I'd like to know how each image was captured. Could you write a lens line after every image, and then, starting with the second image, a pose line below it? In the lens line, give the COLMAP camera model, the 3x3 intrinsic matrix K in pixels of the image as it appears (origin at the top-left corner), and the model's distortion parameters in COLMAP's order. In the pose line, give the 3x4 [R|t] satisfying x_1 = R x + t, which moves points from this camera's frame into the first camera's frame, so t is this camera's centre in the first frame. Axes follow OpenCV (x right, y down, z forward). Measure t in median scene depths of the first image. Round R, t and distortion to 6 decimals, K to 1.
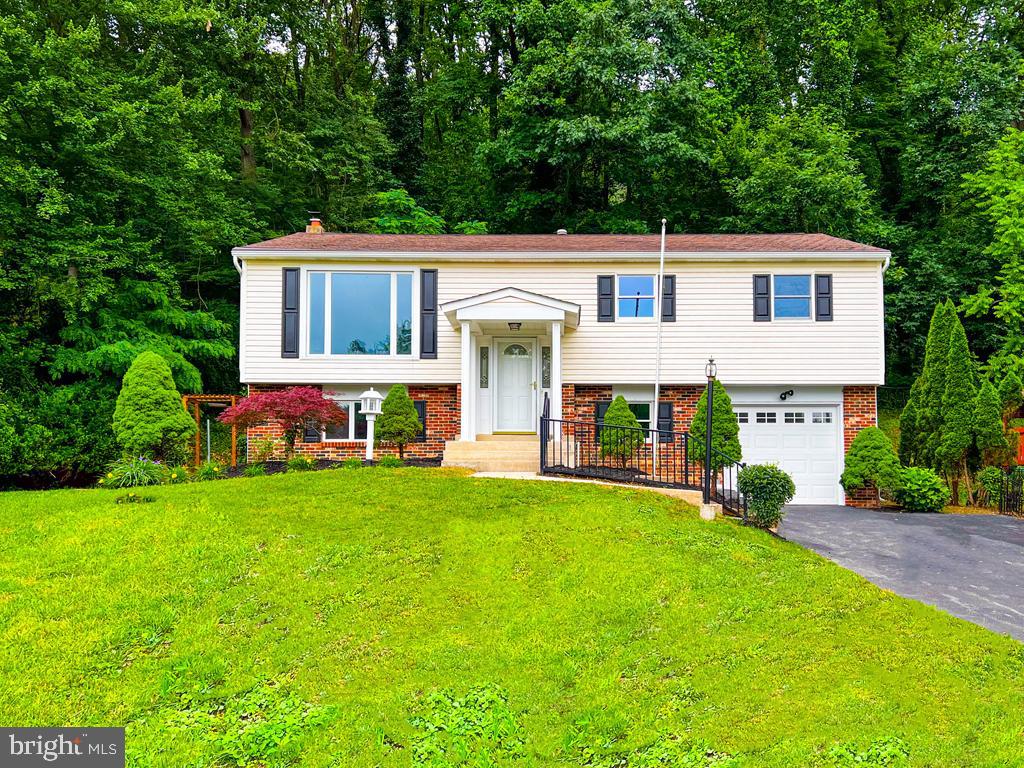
lens RADIAL K [[888.2, 0, 533.2], [0, 888.2, 422.7], [0, 0, 1]] dist [0.098189, -0.013275]
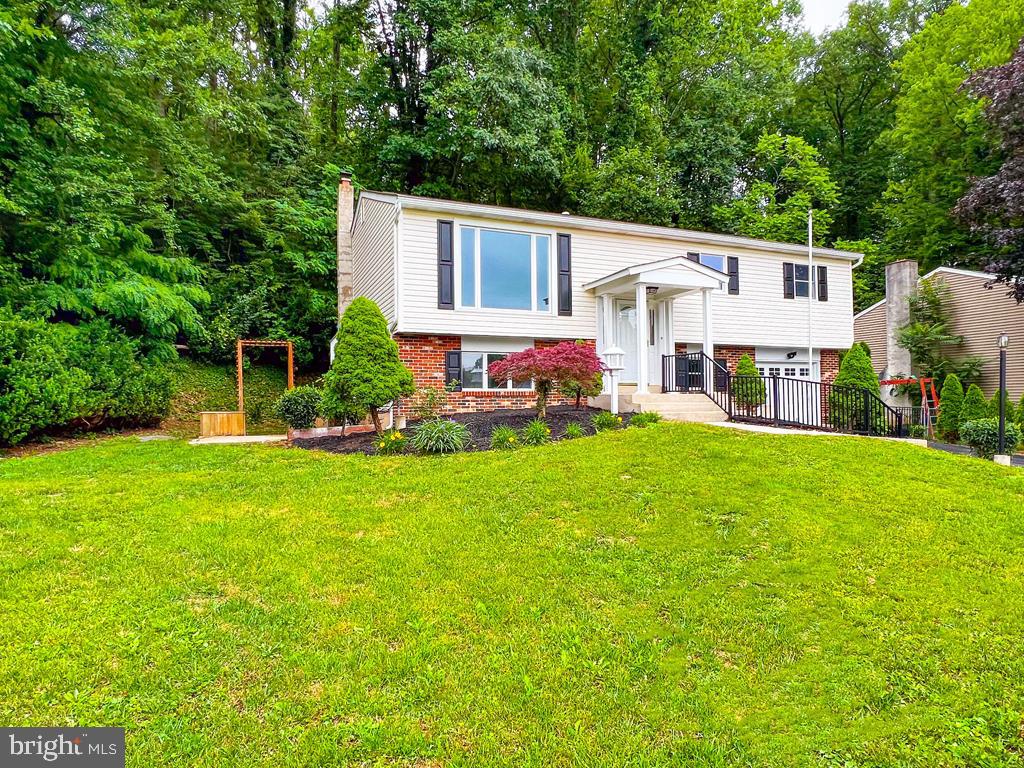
lens RADIAL K [[605.6, 0, 511.6], [0, 605.6, 386.0], [0, 0, 1]] dist [0.020688, 0.002153]
pose [[0.923394, 0.001061, 0.383853, -0.462350], [-0.016828, 0.999147, 0.037720, -0.012270], [-0.383486, -0.041290, 0.922623, 0.328264]]
